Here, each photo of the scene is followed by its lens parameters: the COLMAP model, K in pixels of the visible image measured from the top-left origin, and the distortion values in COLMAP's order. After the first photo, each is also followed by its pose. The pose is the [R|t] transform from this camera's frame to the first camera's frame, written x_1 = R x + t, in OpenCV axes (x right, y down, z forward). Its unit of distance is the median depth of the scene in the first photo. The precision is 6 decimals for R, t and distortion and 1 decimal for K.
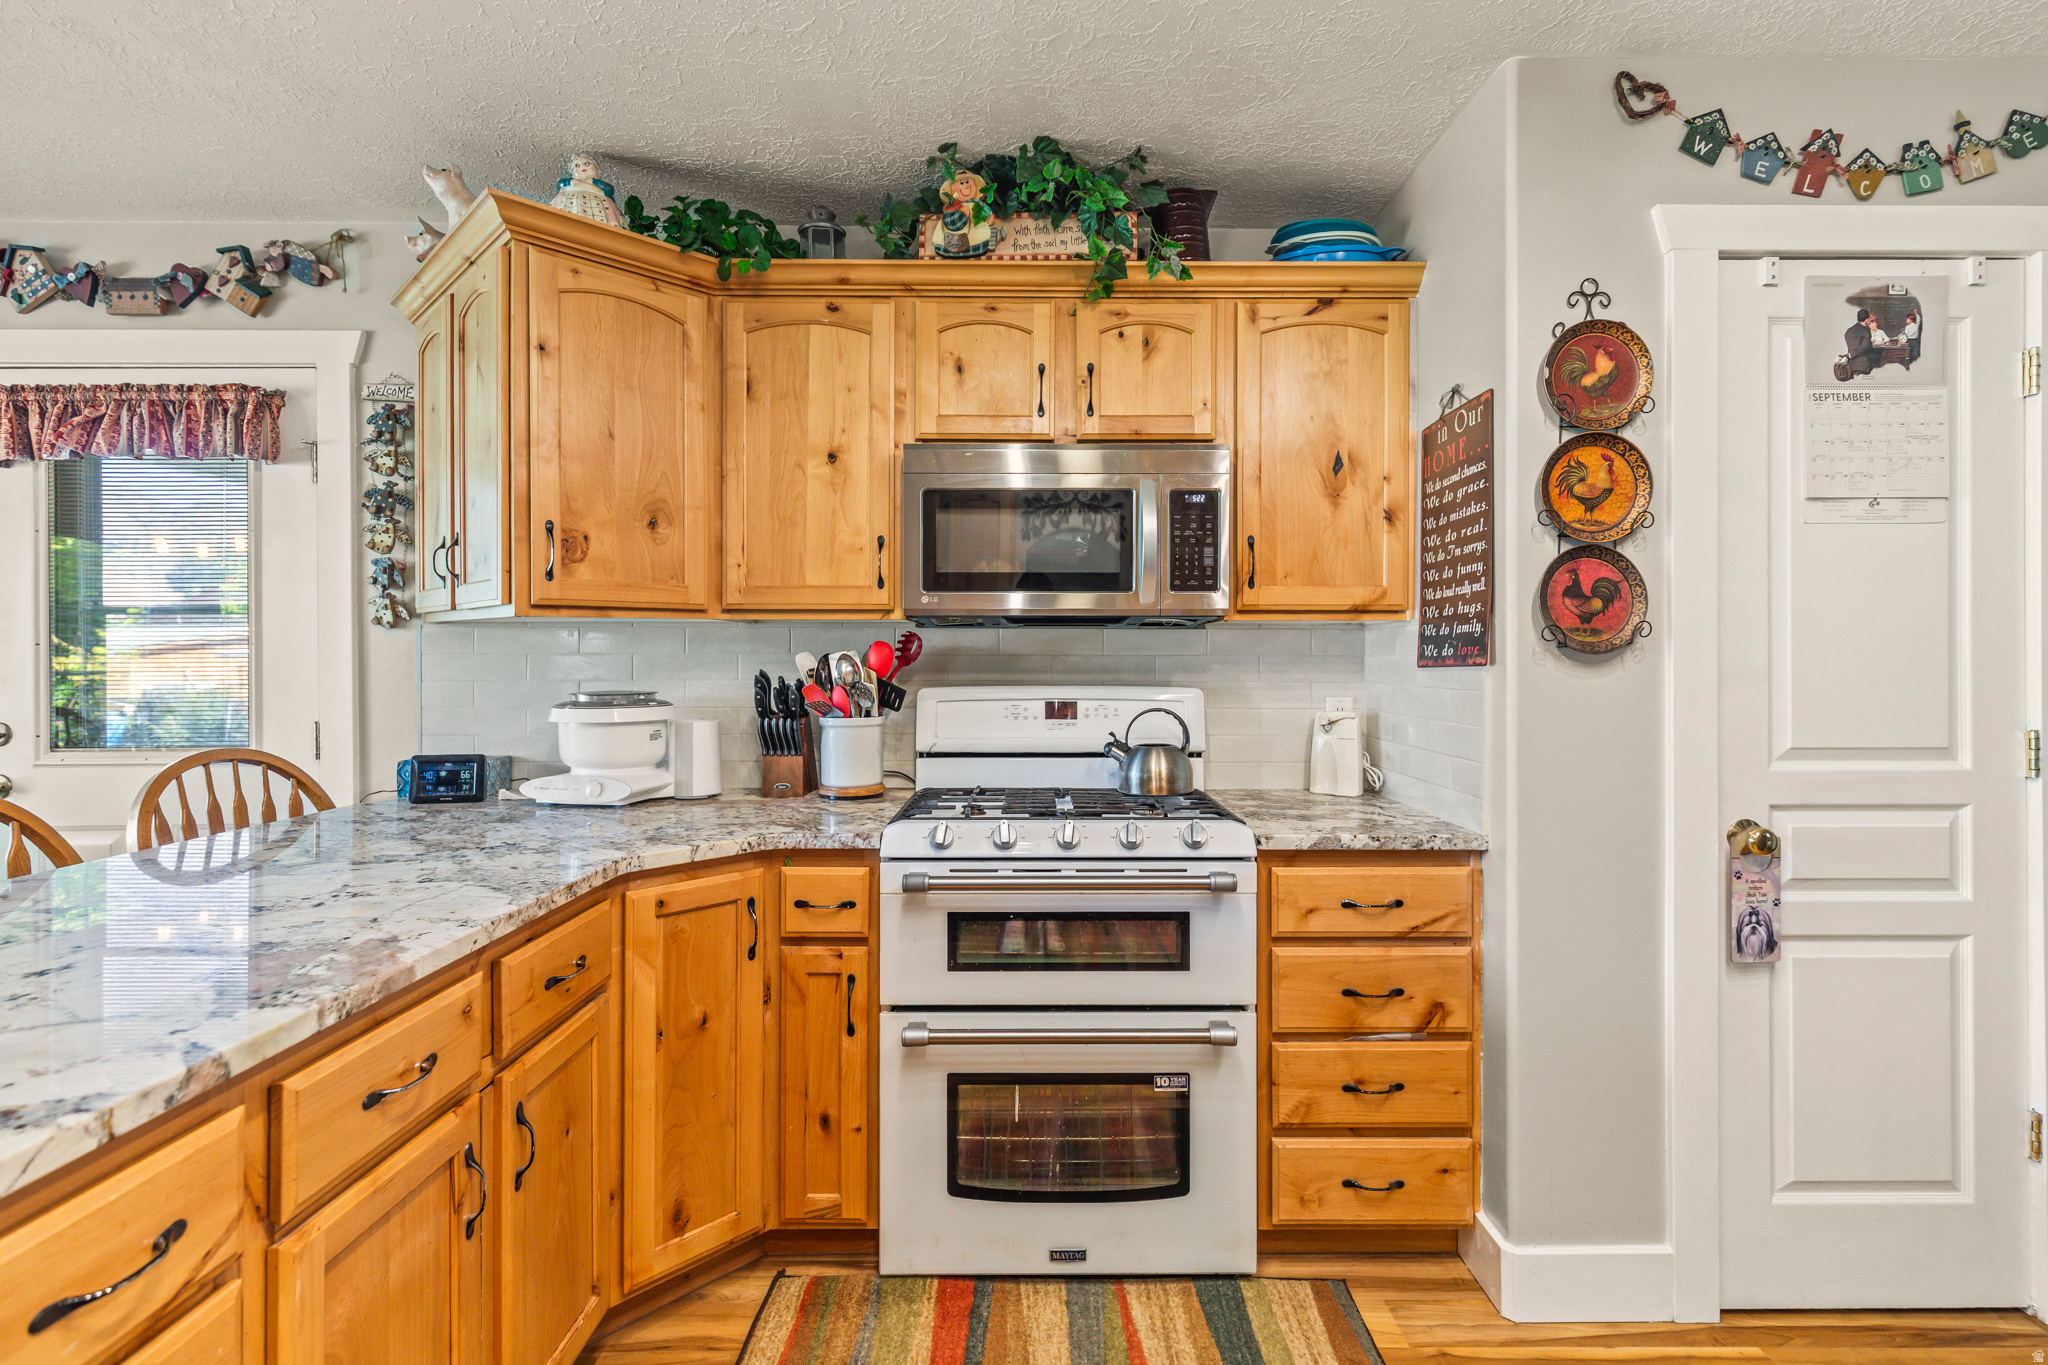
lens RADIAL K [[920.2, 0, 1025.2], [0, 920.2, 665.1], [0, 0, 1]] dist [0.003005, -0.000501]
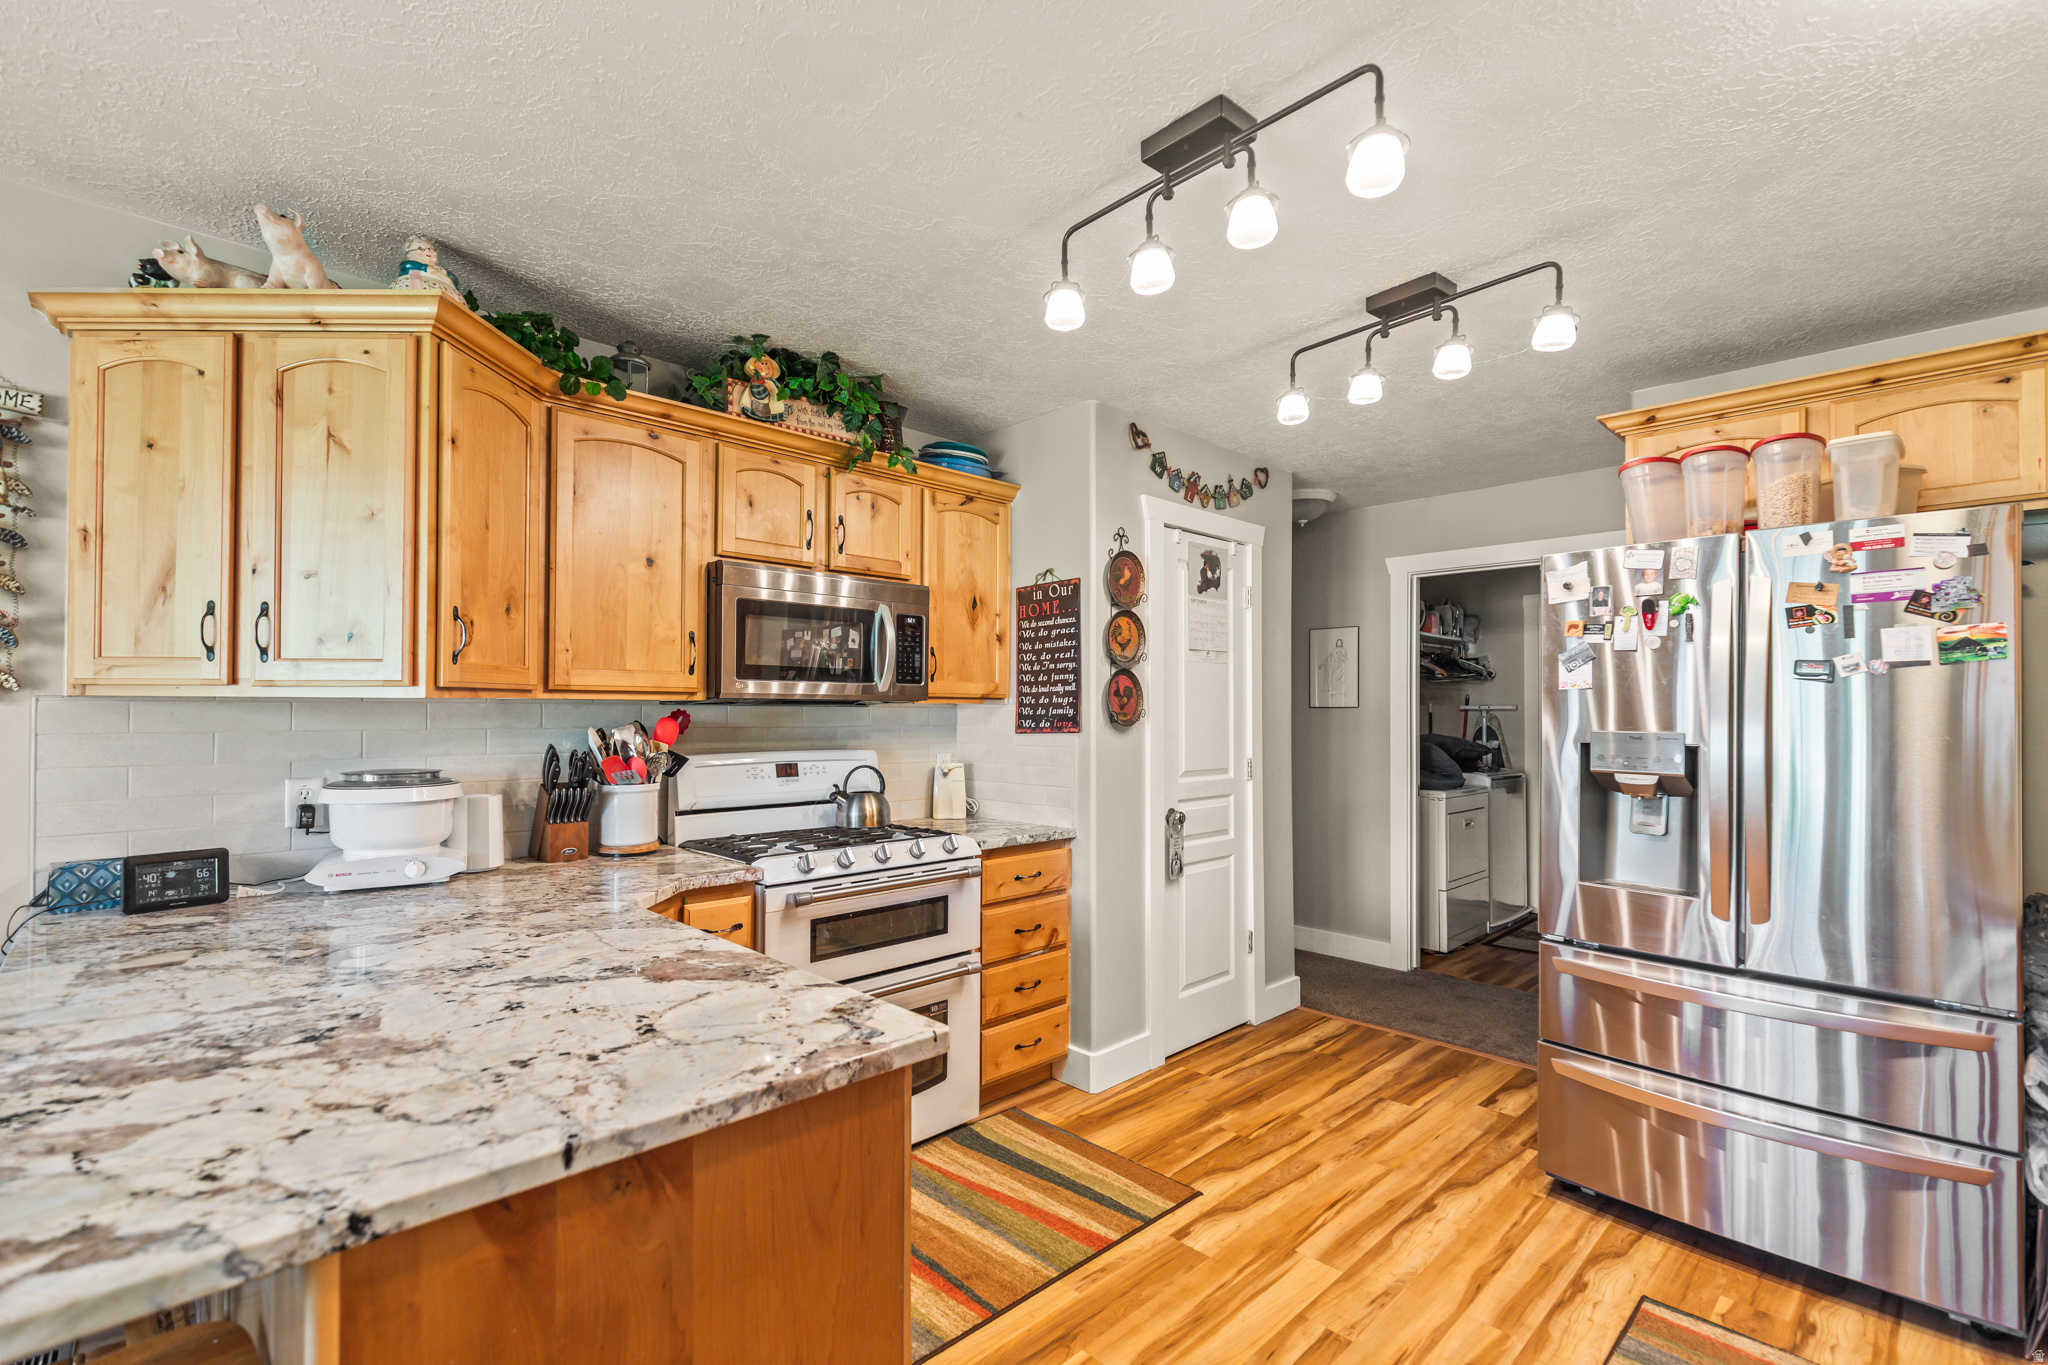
lens RADIAL K [[920.2, 0, 1018.2], [0, 920.2, 717.9], [0, 0, 1]] dist [0.003005, -0.000501]
pose [[0.719494, -0.003296, 0.694490, -0.723494], [0.006466, 0.999977, -0.001952, -0.022826], [-0.694468, 0.005895, 0.719499, -0.176250]]
